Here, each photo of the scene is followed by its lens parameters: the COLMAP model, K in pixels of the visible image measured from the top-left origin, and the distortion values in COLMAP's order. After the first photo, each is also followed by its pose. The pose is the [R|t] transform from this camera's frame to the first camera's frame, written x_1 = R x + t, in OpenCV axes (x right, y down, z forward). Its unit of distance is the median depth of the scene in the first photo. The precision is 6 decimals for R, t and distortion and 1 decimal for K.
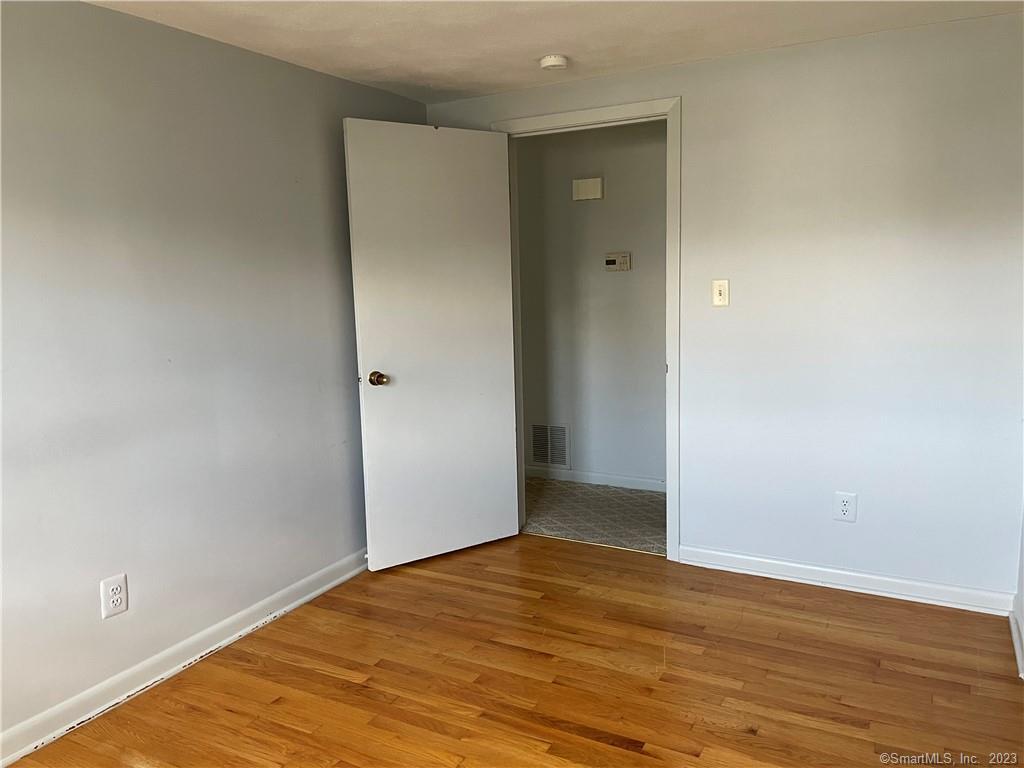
lens RADIAL K [[776.1, 0, 512.0], [0, 776.1, 384.0], [0, 0, 1]] dist [0.086436, -0.113020]
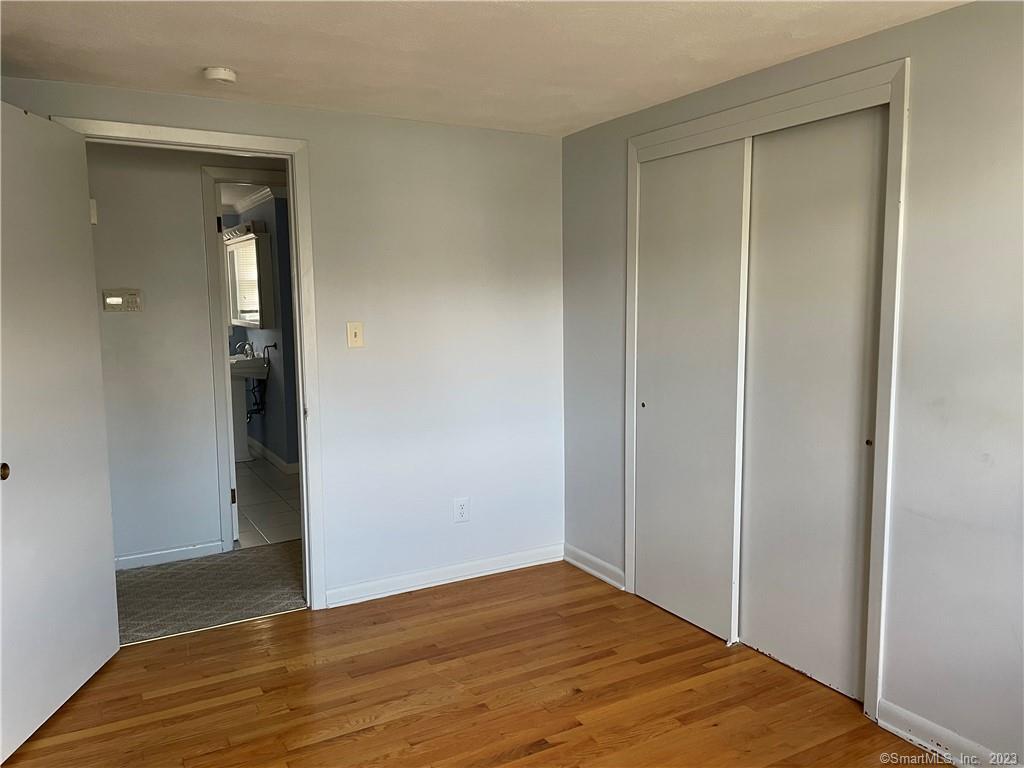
lens RADIAL K [[776.1, 0, 512.0], [0, 776.1, 384.0], [0, 0, 1]] dist [0.086436, -0.113020]
pose [[0.526527, -0.071304, 0.847163, -0.512945], [0.116703, 0.993105, 0.011055, -0.038110], [-0.842110, 0.093045, 0.531218, 0.275336]]
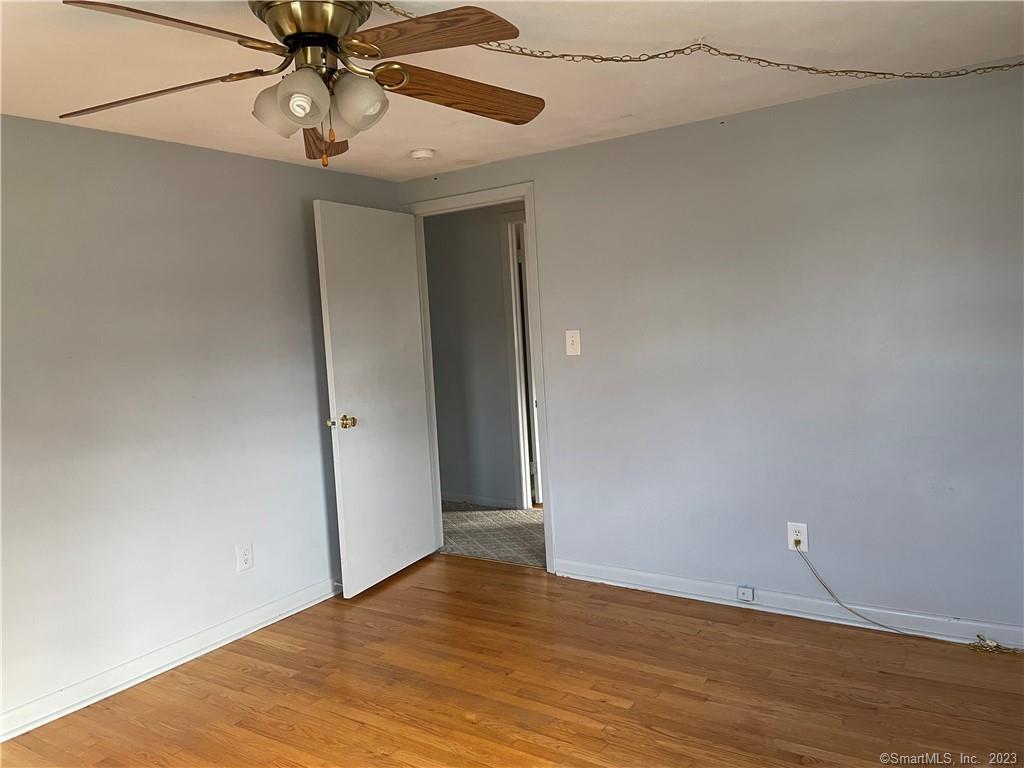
lens RADIAL K [[776.1, 0, 512.0], [0, 776.1, 384.0], [0, 0, 1]] dist [0.086436, -0.113020]
pose [[0.994089, -0.020200, -0.106673, 0.300164], [0.014014, 0.998194, -0.058423, 0.014619], [0.107661, 0.056583, 0.992576, -0.177579]]
